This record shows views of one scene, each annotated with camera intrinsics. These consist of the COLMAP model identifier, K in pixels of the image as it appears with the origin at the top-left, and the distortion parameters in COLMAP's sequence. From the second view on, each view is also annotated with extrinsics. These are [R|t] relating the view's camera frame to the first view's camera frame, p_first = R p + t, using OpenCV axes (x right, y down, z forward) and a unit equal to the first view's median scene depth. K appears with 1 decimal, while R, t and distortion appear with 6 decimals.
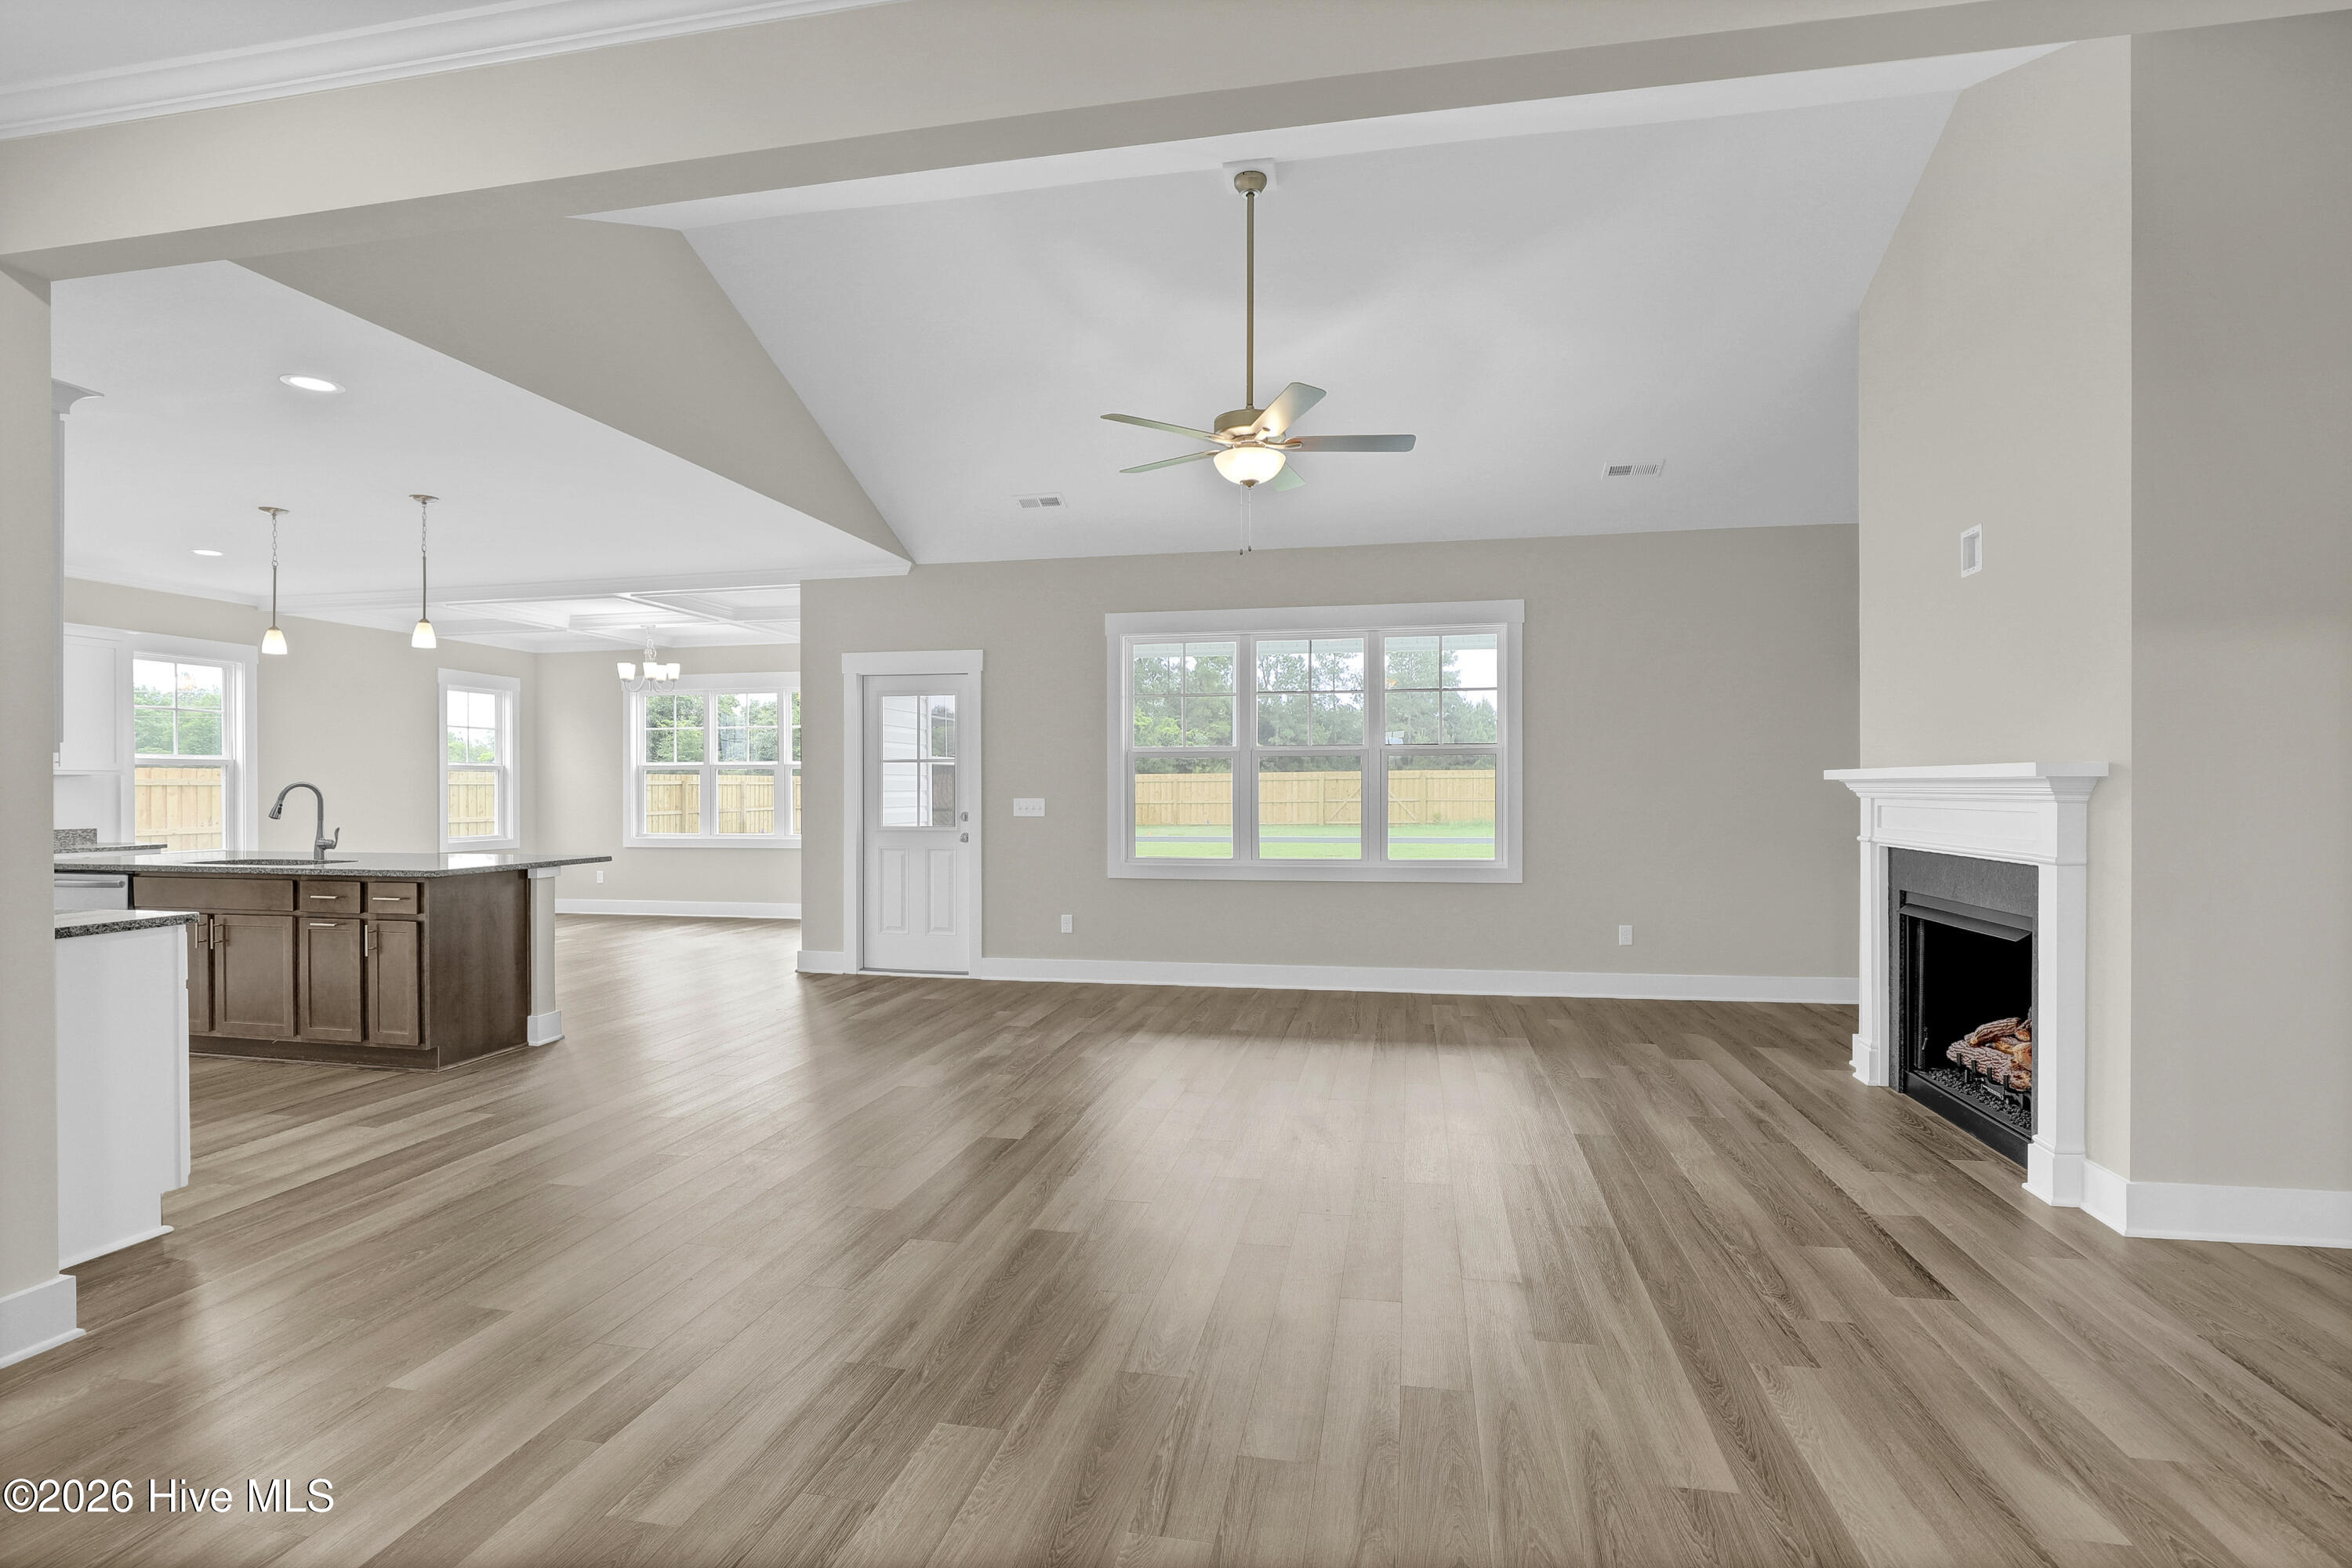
lens RADIAL K [[1144.6, 0, 1184.7], [0, 1144.6, 784.7], [0, 0, 1]] dist [-0.024882, 0.000365]
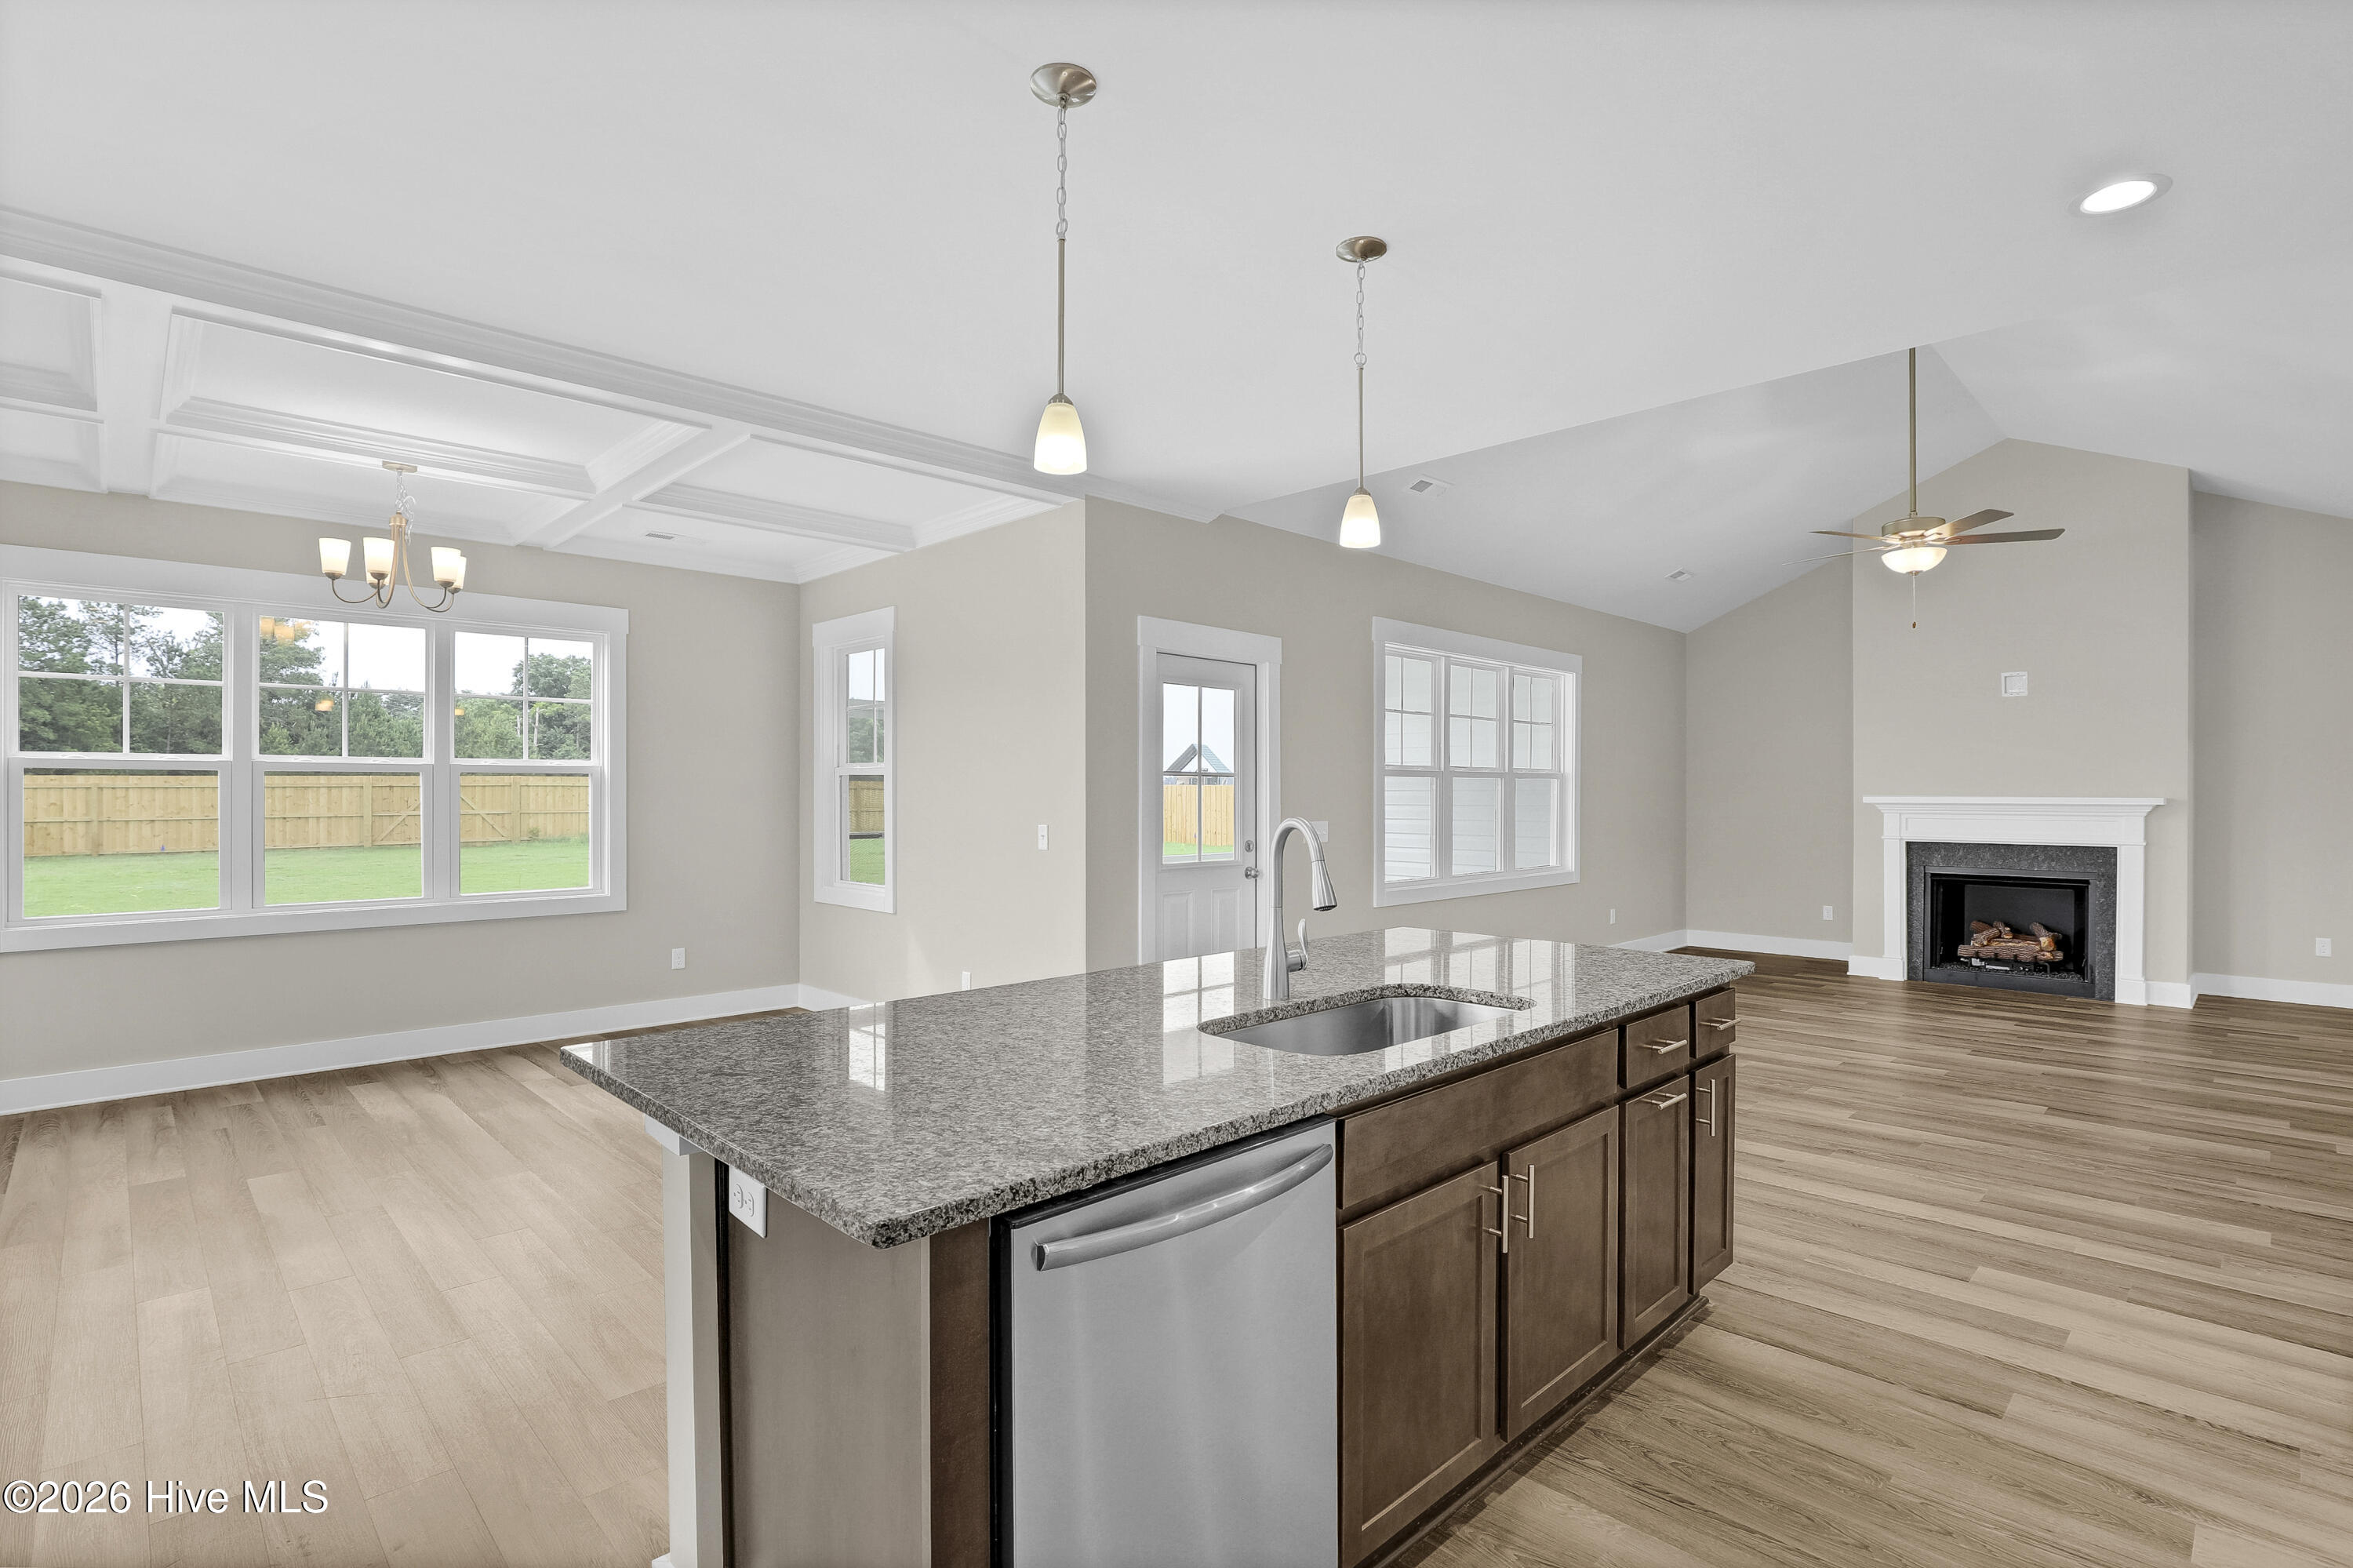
lens RADIAL K [[1145.1, 0, 1185.3], [0, 1145.1, 784.7], [0, 0, 1]] dist [-0.024882, 0.000365]
pose [[0.534054, 0.008982, 0.845402, -1.061955], [-0.004181, 0.999959, -0.007983, -0.009836], [-0.845440, 0.000729, 0.534070, 0.737847]]
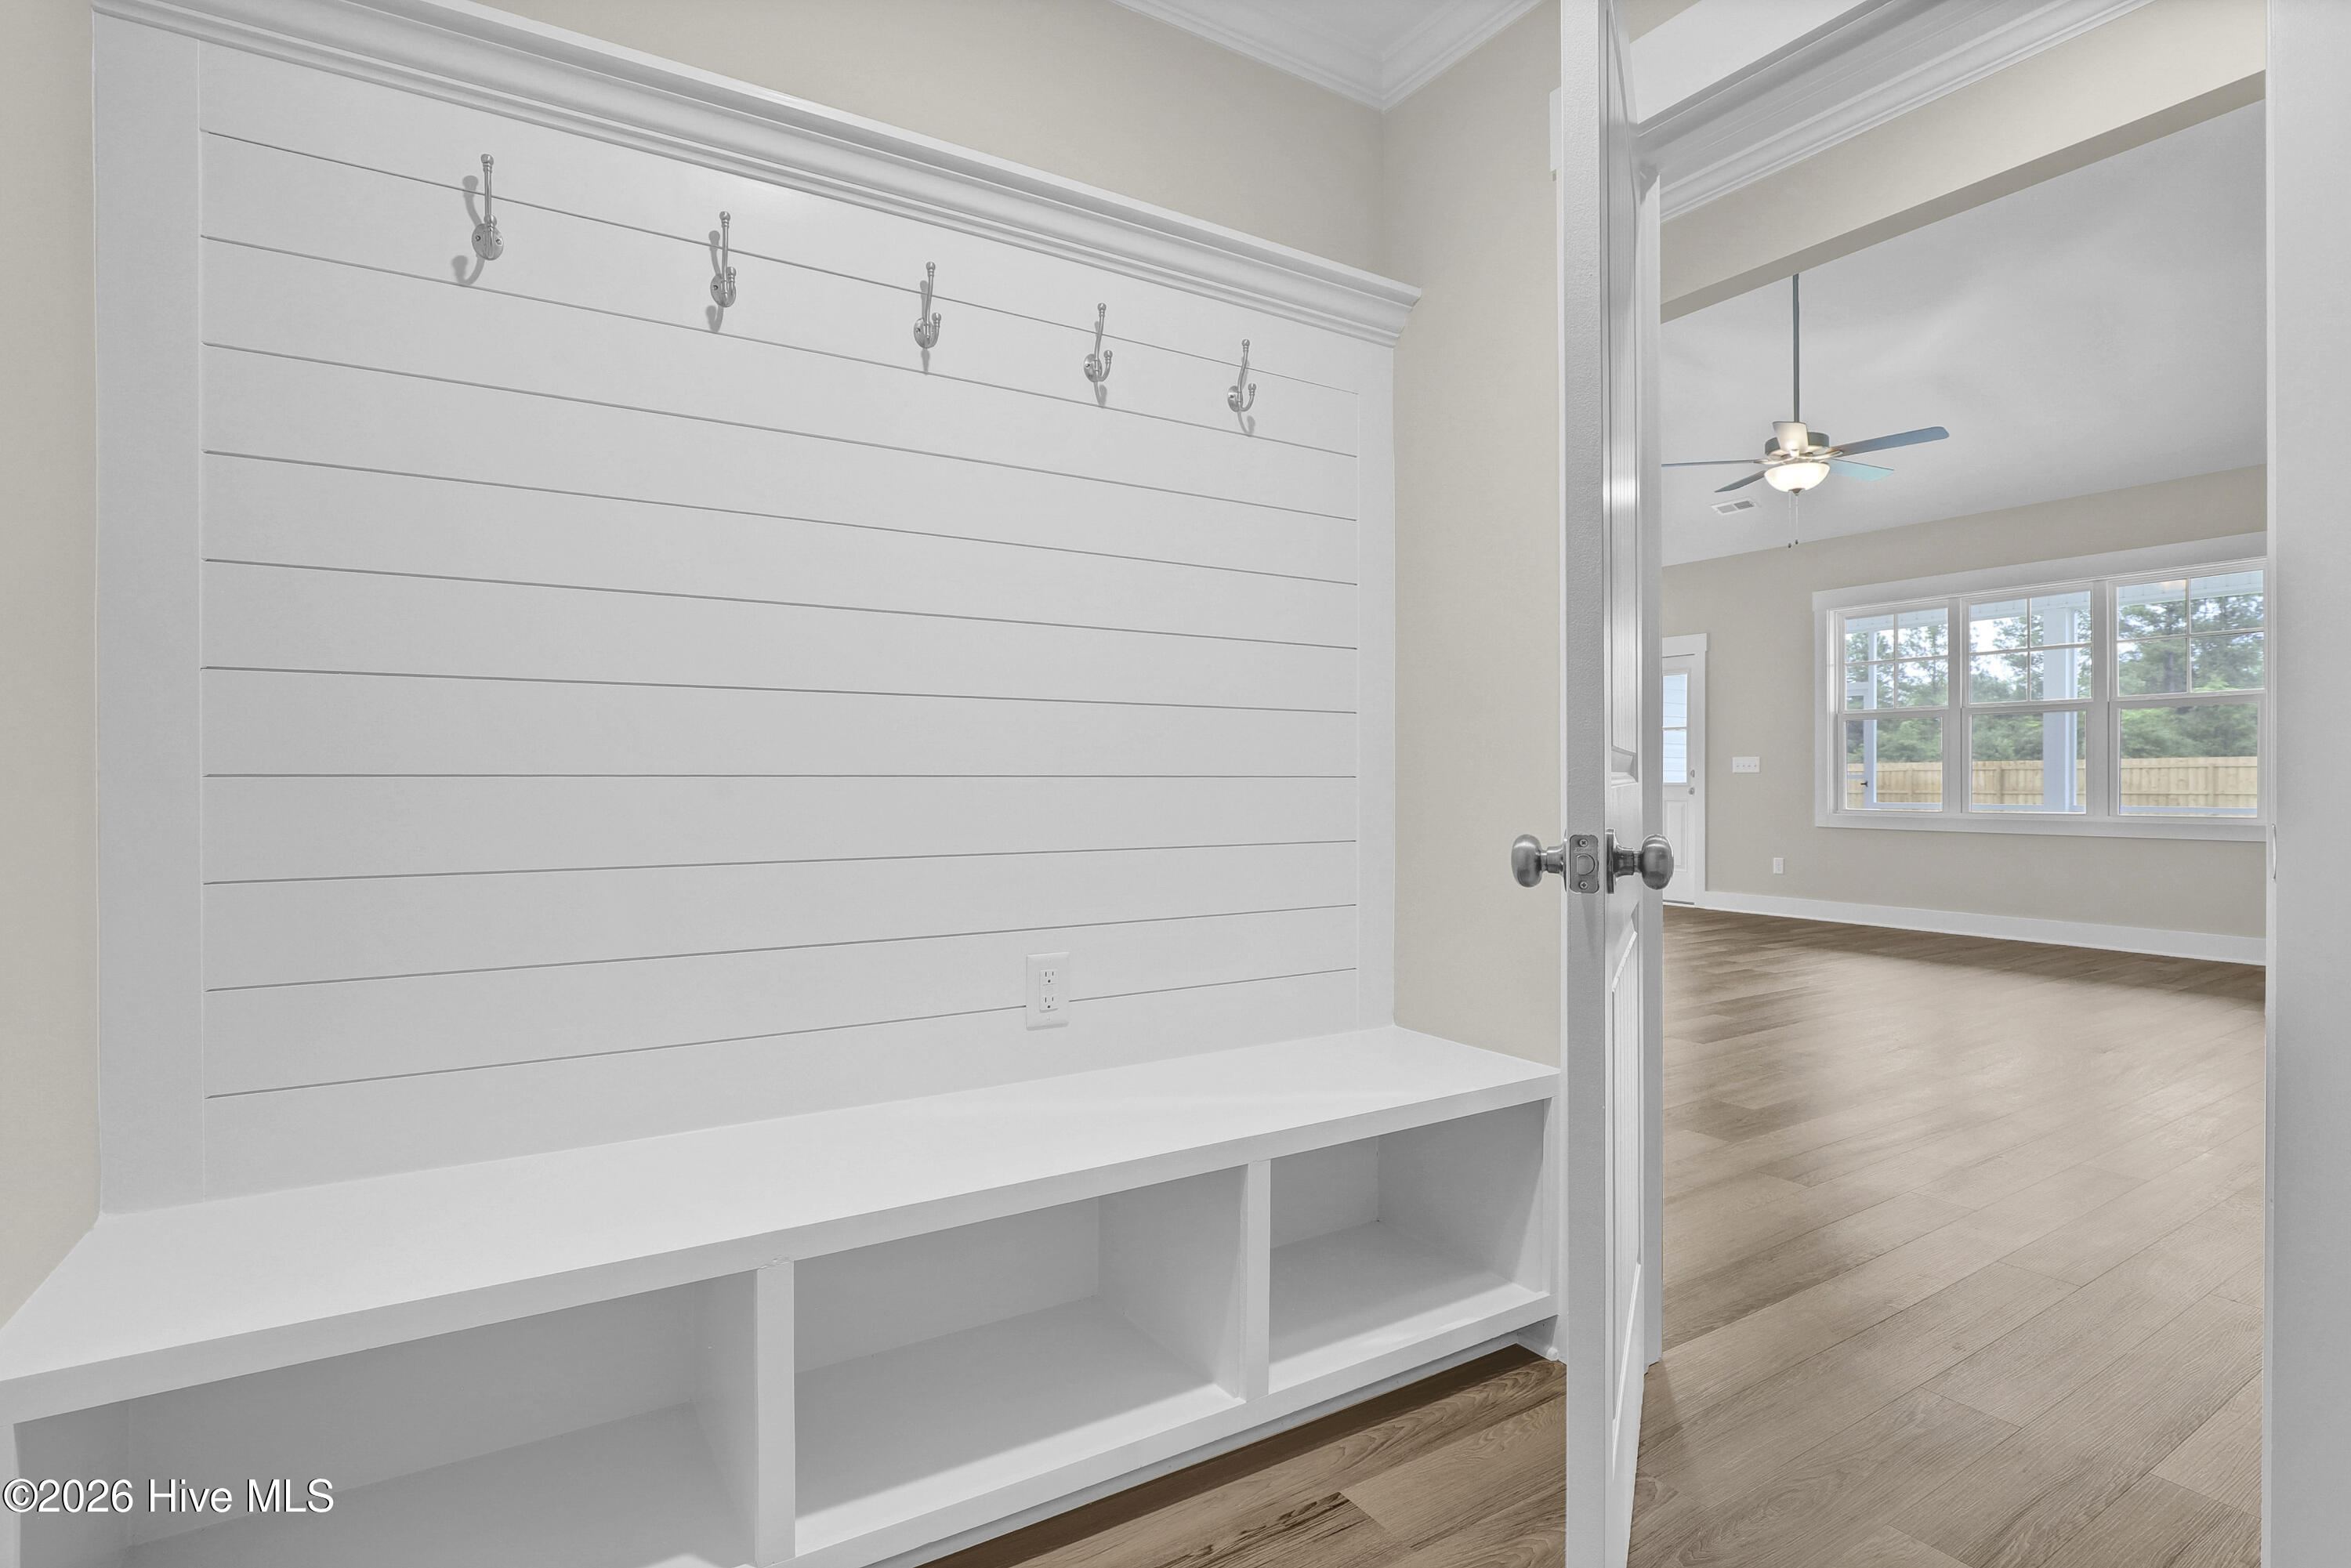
lens RADIAL K [[1144.1, 0, 1184.2], [0, 1144.1, 784.7], [0, 0, 1]] dist [-0.024882, 0.000365]
pose [[0.702547, 0.005502, -0.711616, 0.339281], [-0.002704, 0.999984, 0.005061, 0.042366], [0.711632, -0.001632, 0.702551, -0.265352]]
